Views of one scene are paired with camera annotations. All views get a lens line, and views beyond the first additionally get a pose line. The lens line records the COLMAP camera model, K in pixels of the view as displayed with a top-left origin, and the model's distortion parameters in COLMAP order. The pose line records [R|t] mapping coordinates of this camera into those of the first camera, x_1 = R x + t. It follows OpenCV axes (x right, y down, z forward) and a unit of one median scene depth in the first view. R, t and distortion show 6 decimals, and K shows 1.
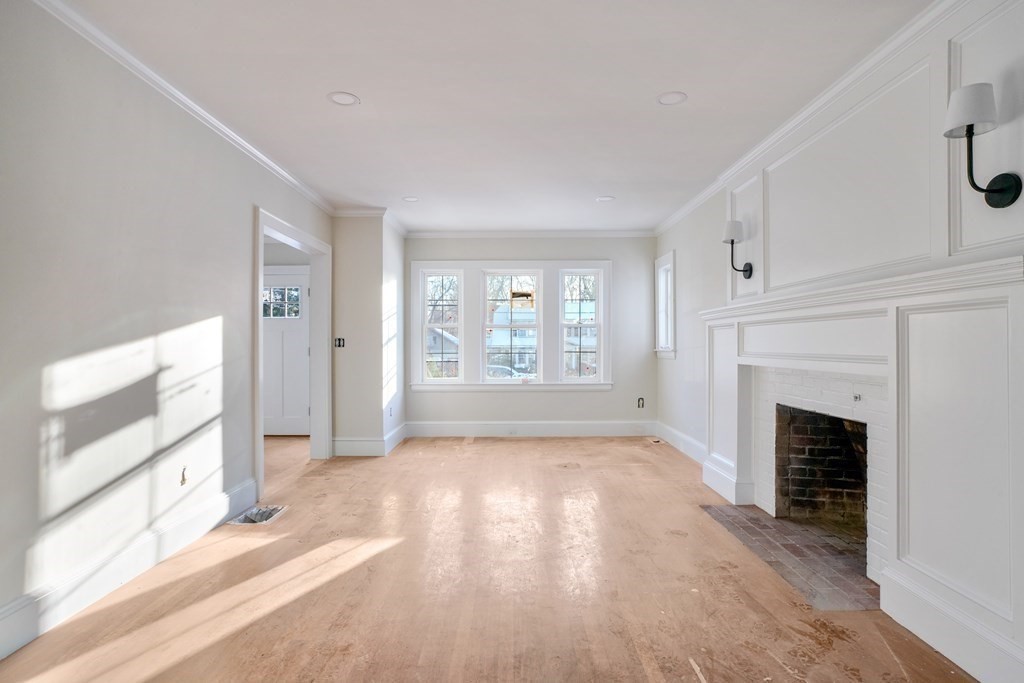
lens RADIAL K [[527.6, 0, 512.0], [0, 527.6, 341.5], [0, 0, 1]] dist [-0.001244, 0.000009]
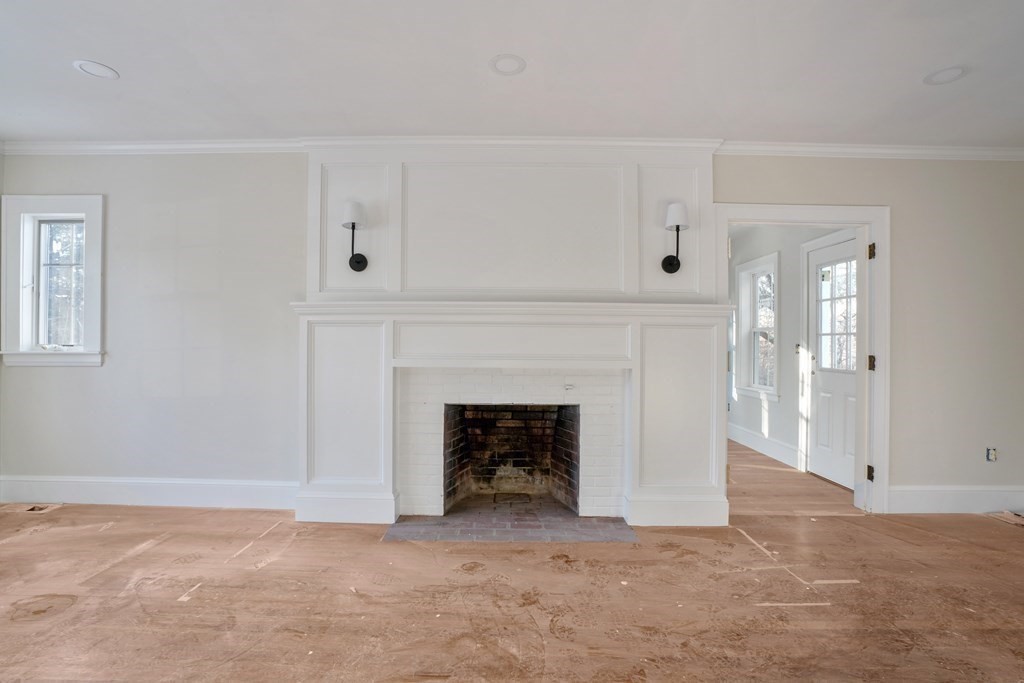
lens RADIAL K [[476.1, 0, 512.0], [0, 476.1, 341.5], [0, 0, 1]] dist [-0.034860, 0.000561]
pose [[0.013625, 0.012613, 0.999828, -0.501525], [-0.013039, 0.999838, -0.012435, 0.007623], [-0.999822, -0.012867, 0.013787, 1.027294]]
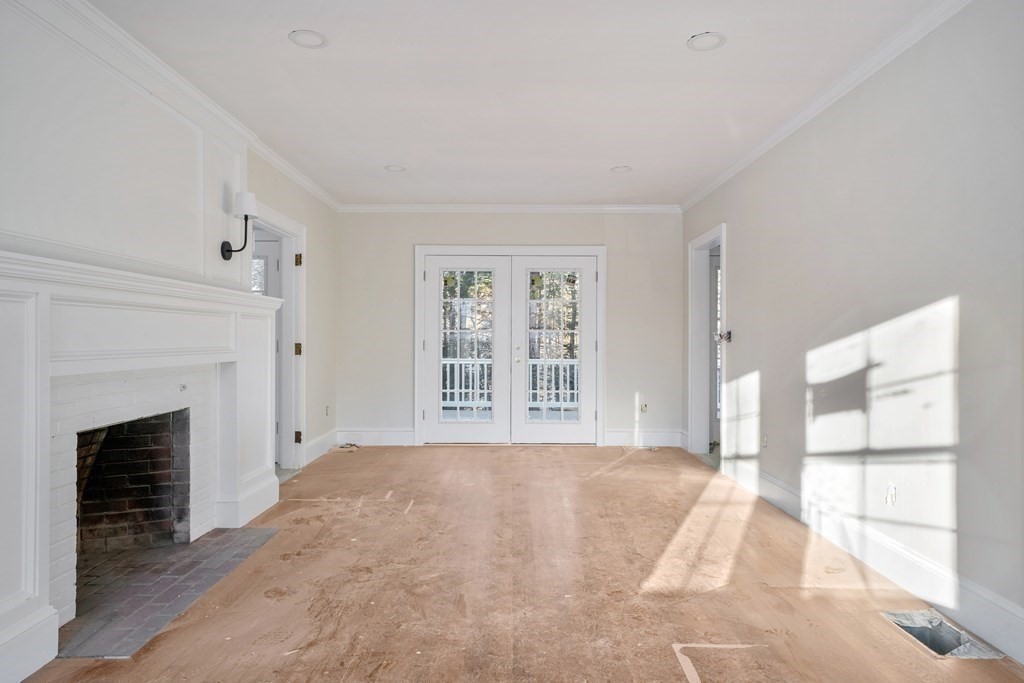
lens RADIAL K [[642.1, 0, 512.0], [0, 642.1, 341.5], [0, 0, 1]] dist [0.004710, 0.001762]
pose [[-0.999999, -0.001512, 0.000020, -0.016600], [-0.001512, 0.999998, -0.001150, 0.011796], [-0.000018, -0.001150, -0.999999, 2.104204]]
